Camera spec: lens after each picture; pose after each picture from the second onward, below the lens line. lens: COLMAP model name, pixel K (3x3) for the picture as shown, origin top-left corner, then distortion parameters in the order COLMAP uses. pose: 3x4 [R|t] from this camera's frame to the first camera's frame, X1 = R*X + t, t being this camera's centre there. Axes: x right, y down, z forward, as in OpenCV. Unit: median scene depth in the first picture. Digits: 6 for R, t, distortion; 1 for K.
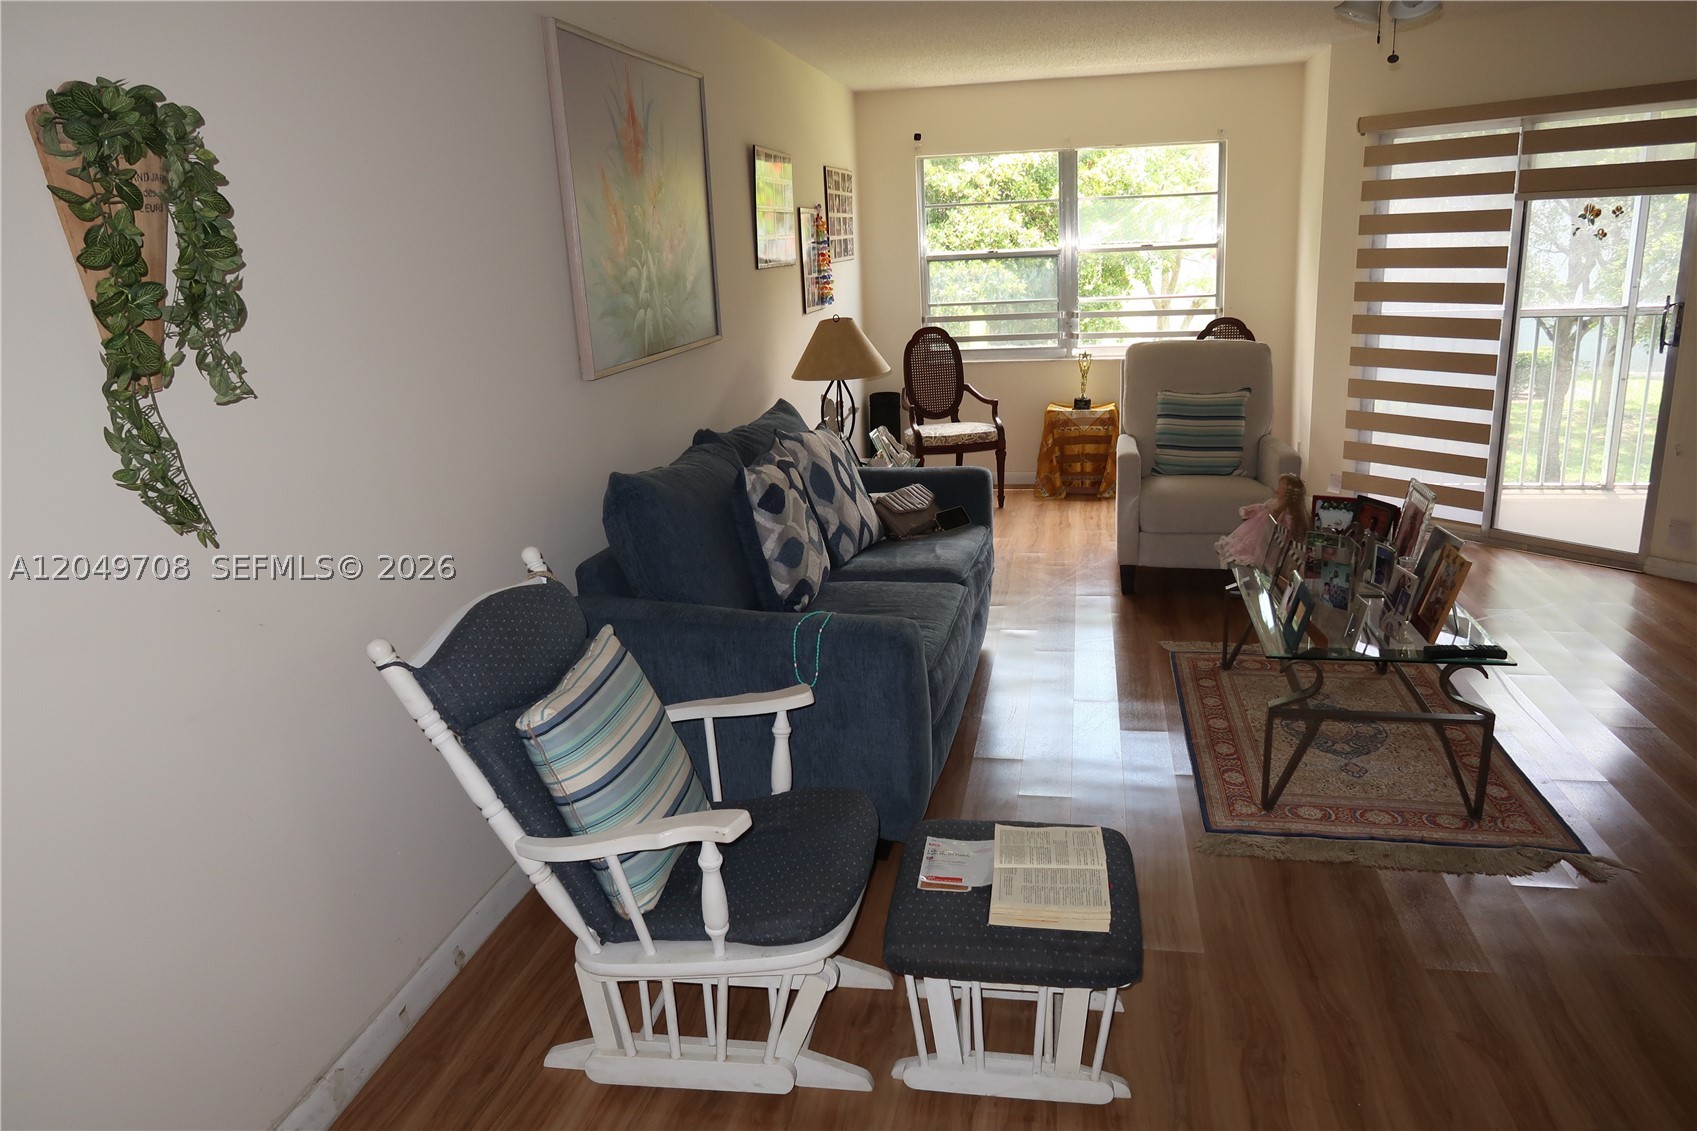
lens RADIAL K [[1165.3, 0, 853.1], [0, 1165.3, 568.0], [0, 0, 1]] dist [-0.030320, 0.008906]
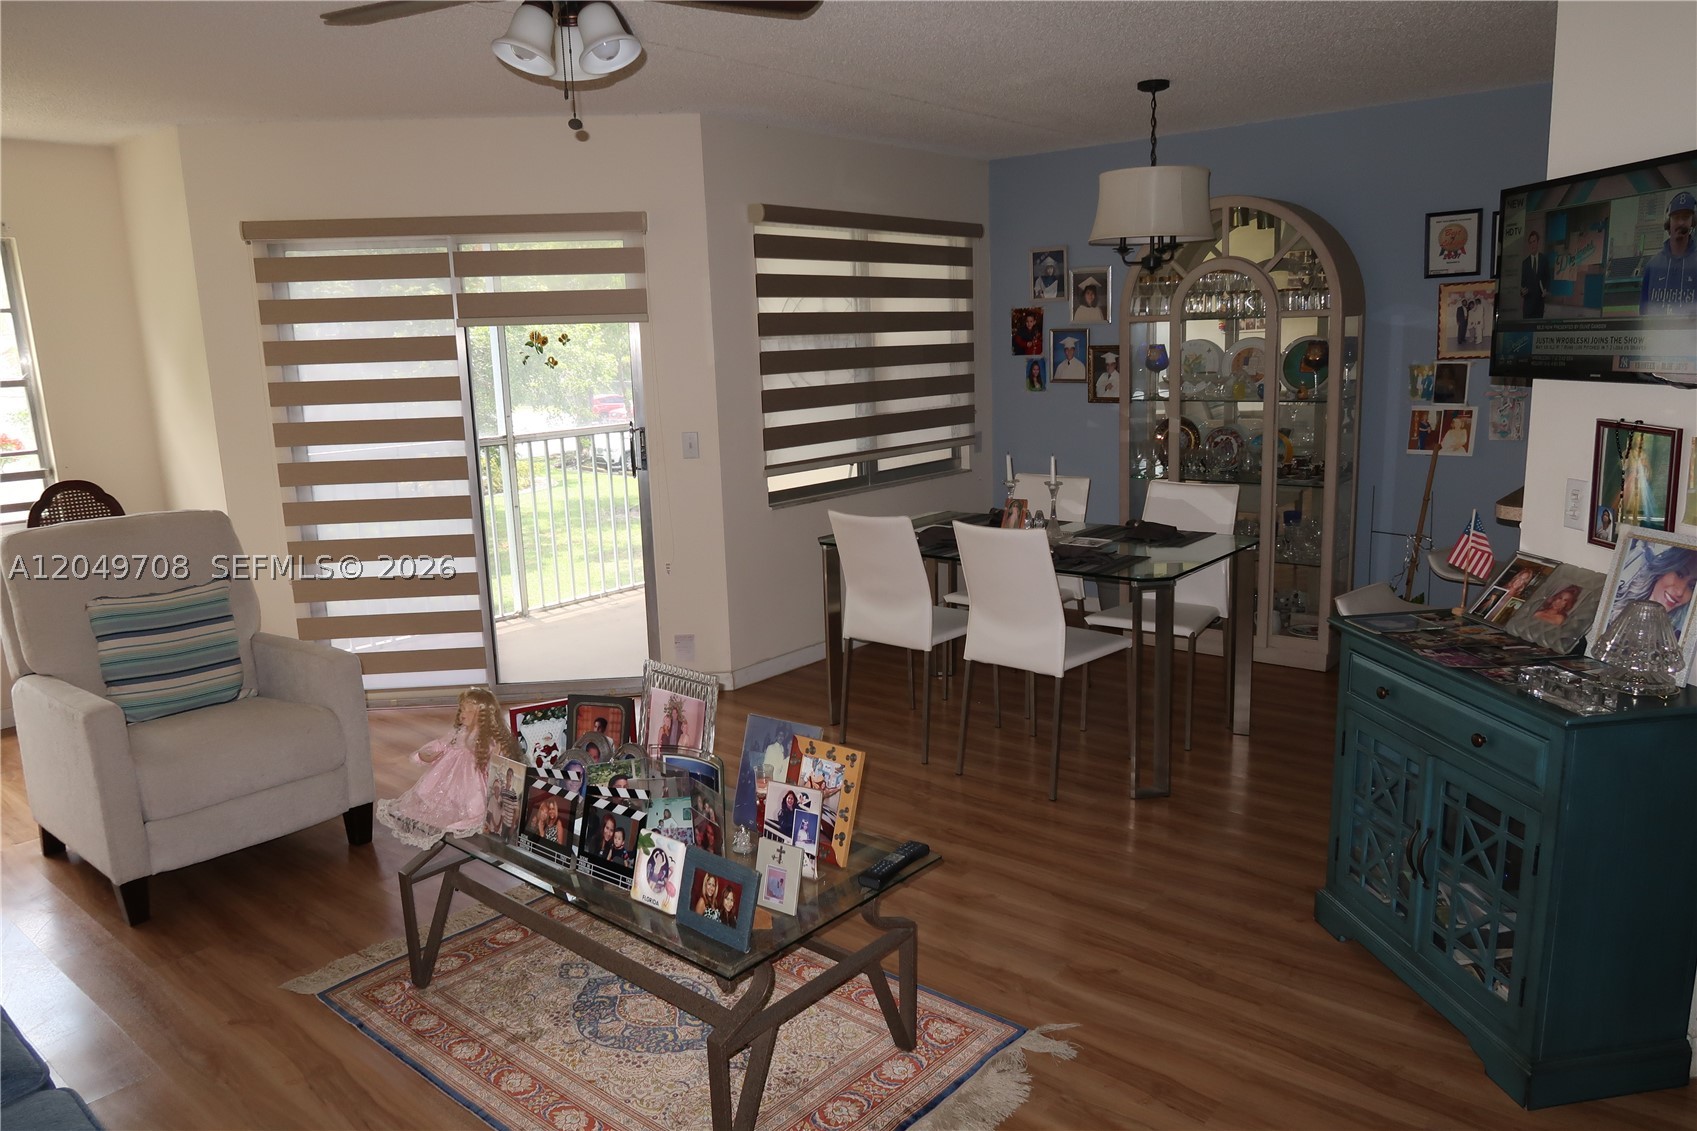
lens RADIAL K [[1165.3, 0, 854.2], [0, 1165.3, 566.2], [0, 0, 1]] dist [-0.030320, 0.008906]
pose [[0.485913, -0.142510, 0.862311, -0.073611], [0.243339, 0.969665, 0.023130, -0.075262], [-0.839449, 0.198595, 0.505851, 0.288841]]
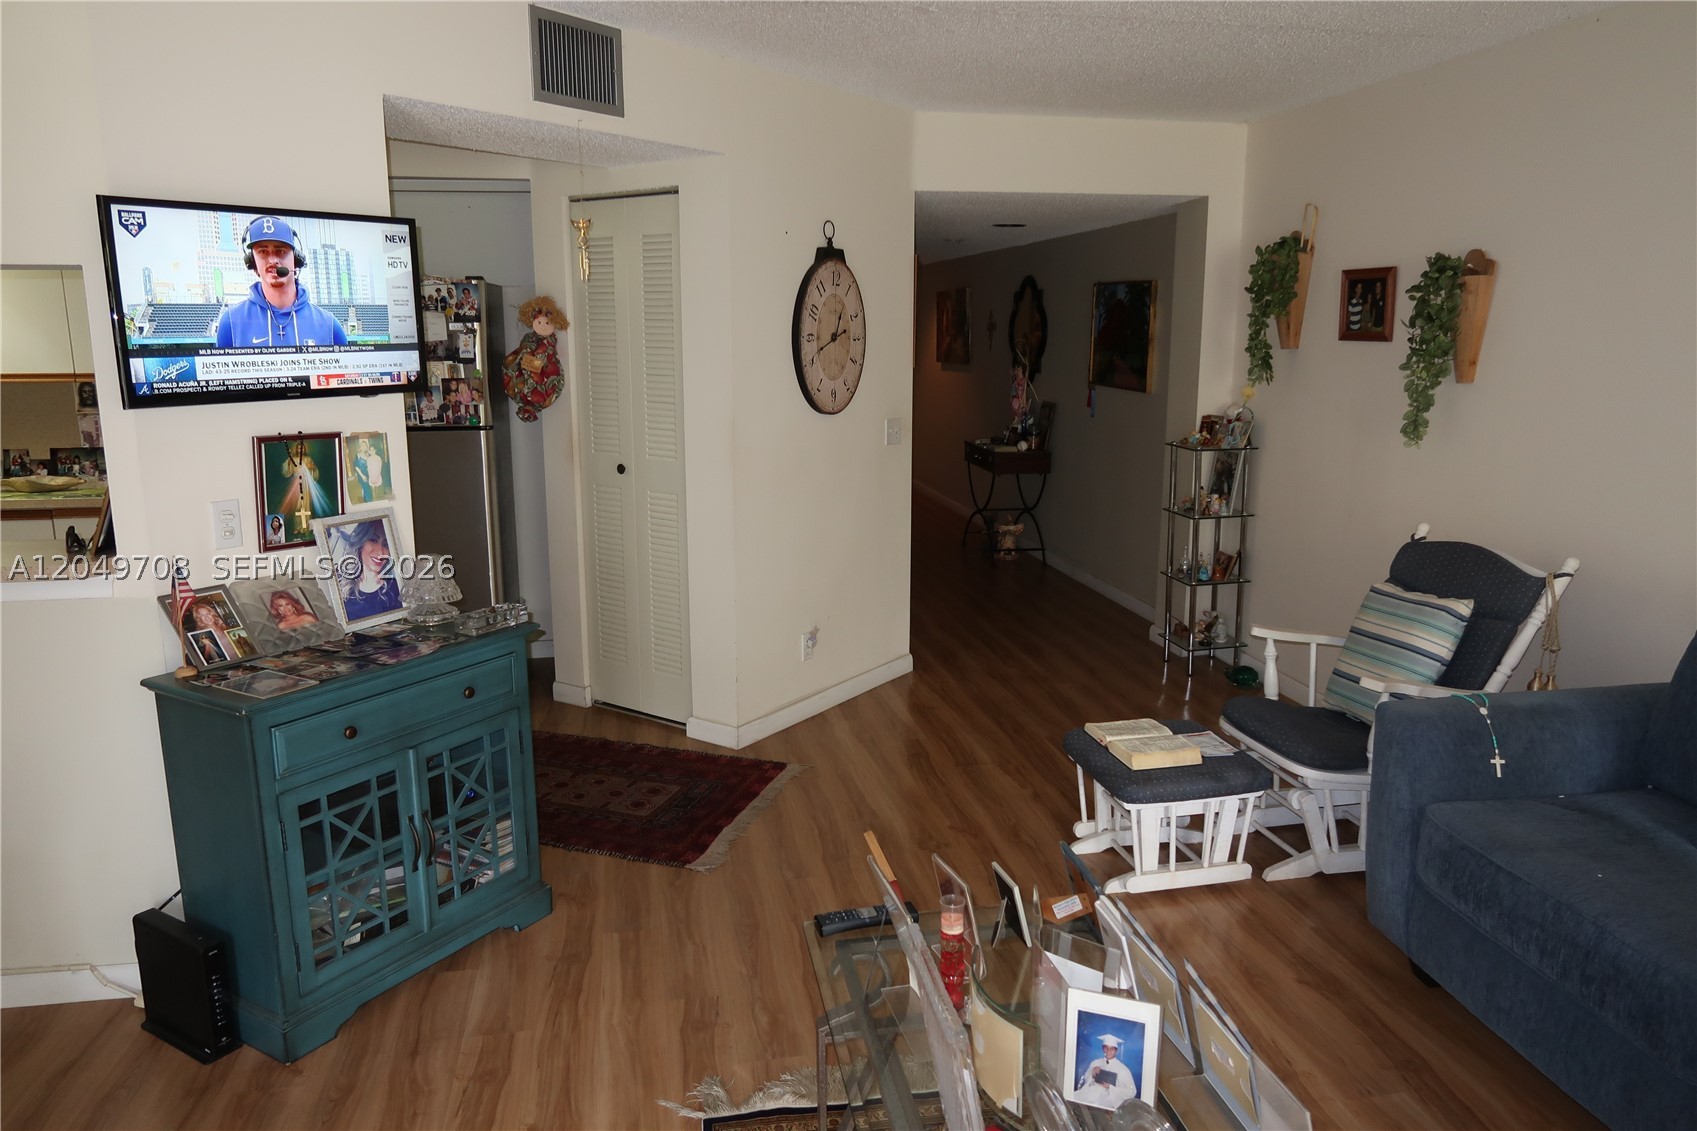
lens RADIAL K [[1165.3, 0, 860.8], [0, 1165.3, 568.9], [0, 0, 1]] dist [-0.030320, 0.008906]
pose [[-0.926466, 0.117245, -0.357651, 0.383212], [-0.061296, 0.890556, 0.450725, -0.227185], [0.371353, 0.439504, -0.817883, 0.753281]]
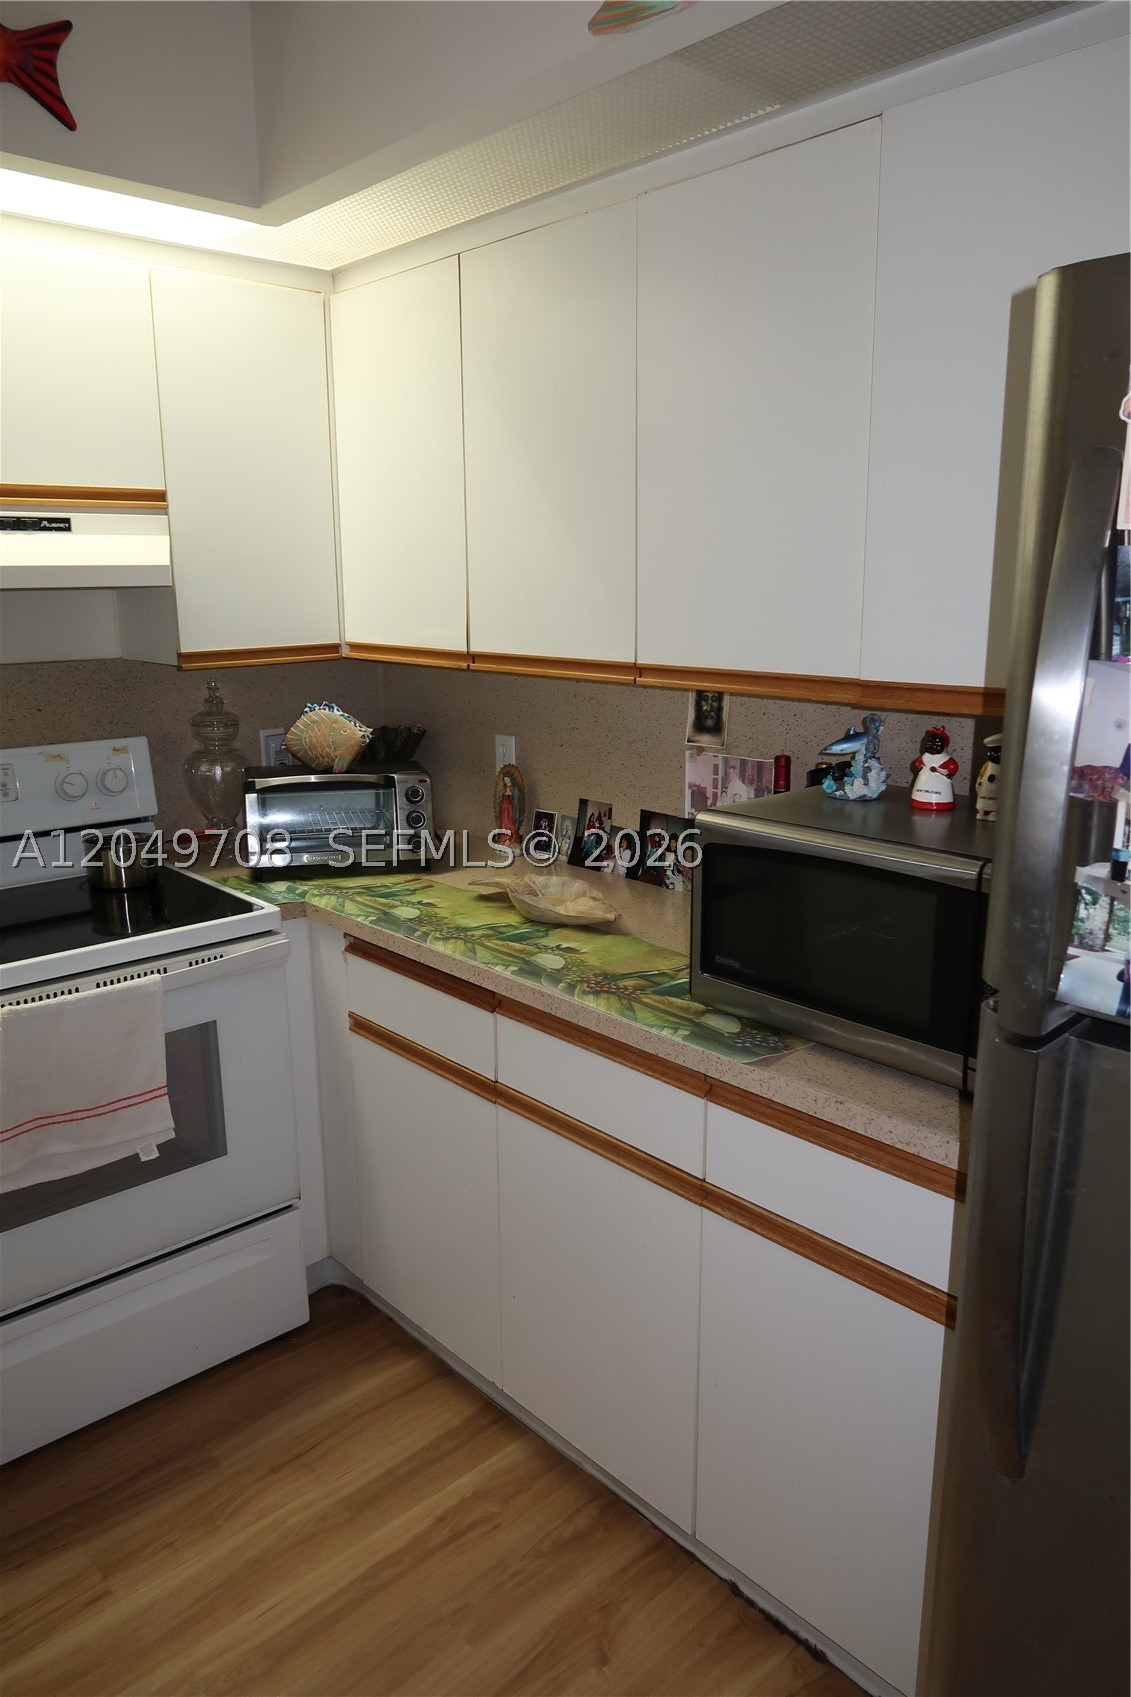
lens RADIAL K [[1165.3, 0, 561.3], [0, 1165.3, 859.3], [0, 0, 1]] dist [-0.030320, 0.008906]
pose [[-0.809700, -0.094946, 0.579113, 0.404256], [0.190862, 0.890568, 0.412868, -0.046132], [-0.554940, 0.444829, -0.702971, 0.105840]]
